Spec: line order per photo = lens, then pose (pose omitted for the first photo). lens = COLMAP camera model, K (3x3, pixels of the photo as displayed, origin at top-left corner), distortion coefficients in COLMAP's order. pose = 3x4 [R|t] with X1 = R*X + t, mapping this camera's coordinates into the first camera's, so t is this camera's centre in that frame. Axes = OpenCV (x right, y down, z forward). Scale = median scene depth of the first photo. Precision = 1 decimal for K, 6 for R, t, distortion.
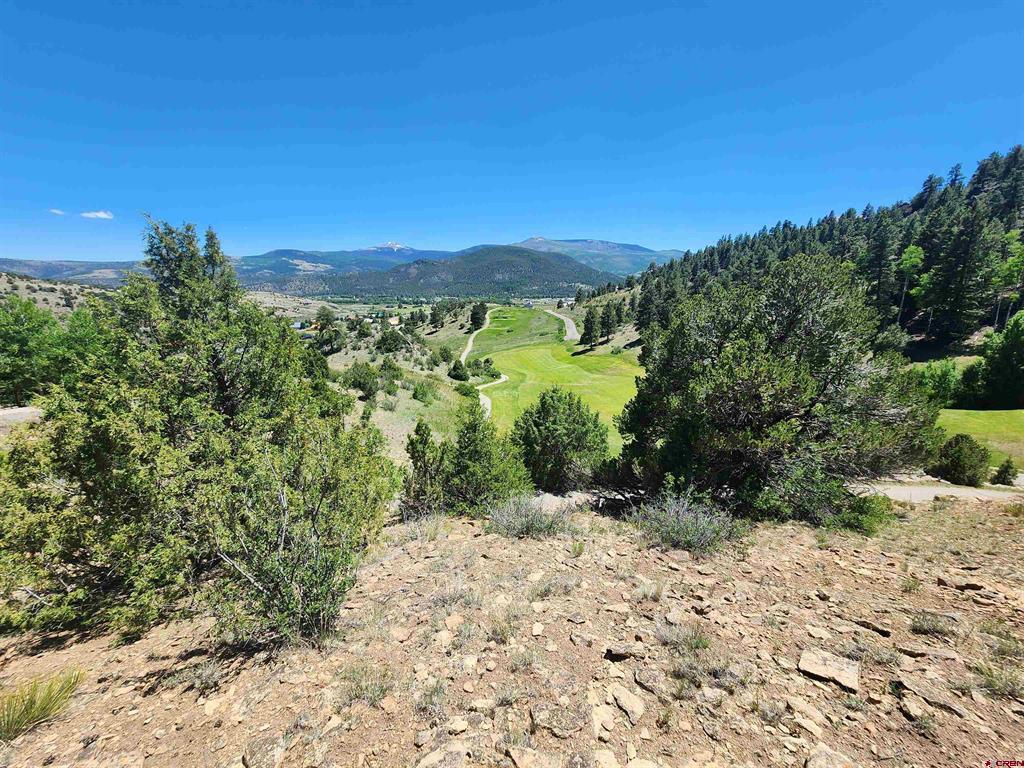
lens RADIAL K [[419.0, 0, 515.8], [0, 419.0, 383.6], [0, 0, 1]] dist [-0.001760, -0.001120]
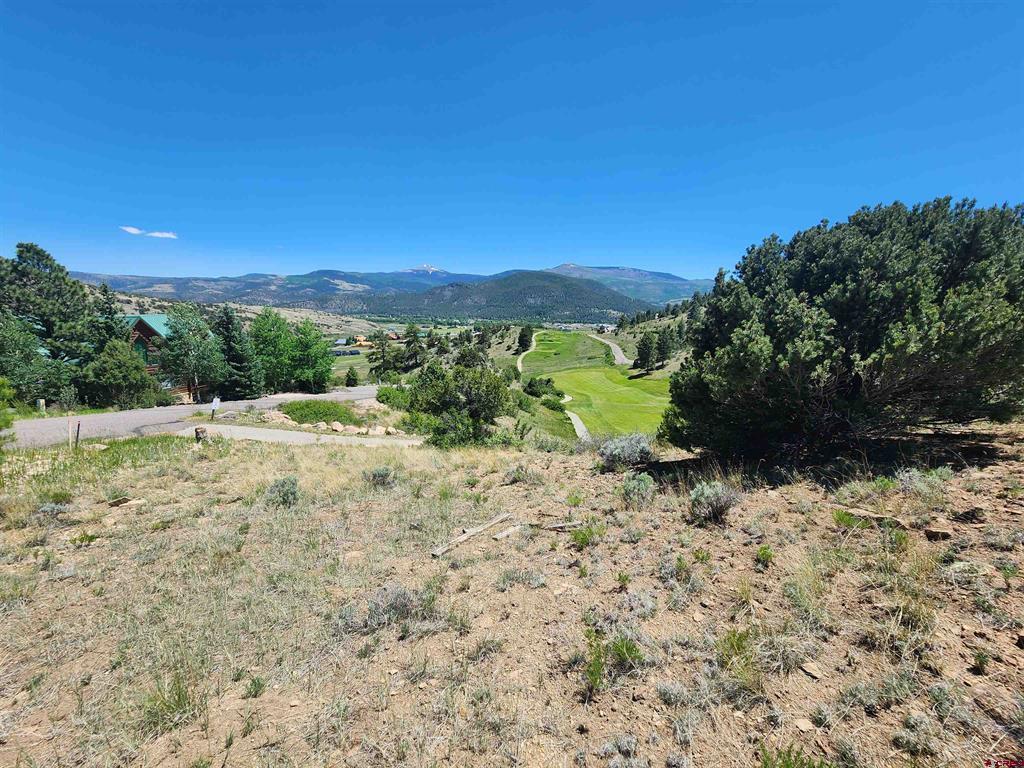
lens RADIAL K [[419.0, 0, 516.1], [0, 419.0, 381.9], [0, 0, 1]] dist [-0.001760, -0.001120]
pose [[0.997165, 0.039452, -0.064067, -0.096681], [-0.043174, 0.997395, -0.057787, 0.015338], [0.061620, 0.060389, 0.996271, -0.055267]]
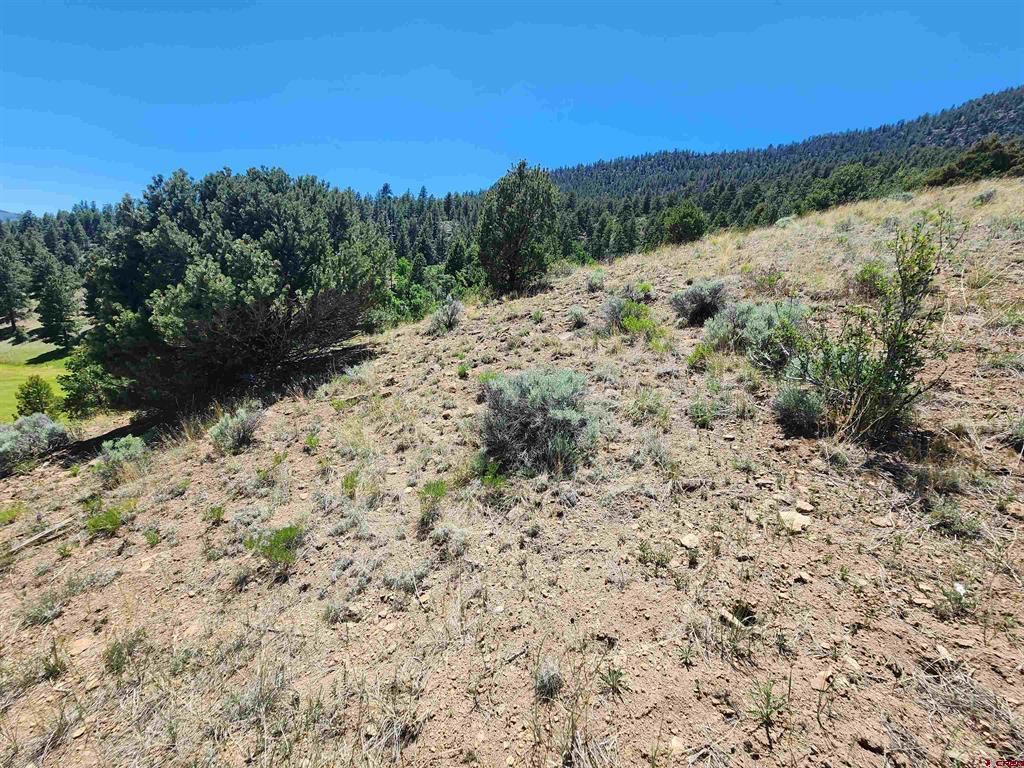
lens RADIAL K [[419.0, 0, 514.9], [0, 419.0, 380.3], [0, 0, 1]] dist [-0.001760, -0.001120]
pose [[0.325219, -0.164833, 0.931162, -0.107022], [0.144833, 0.981756, 0.123204, 0.017200], [-0.934482, 0.094795, 0.343159, -0.054748]]
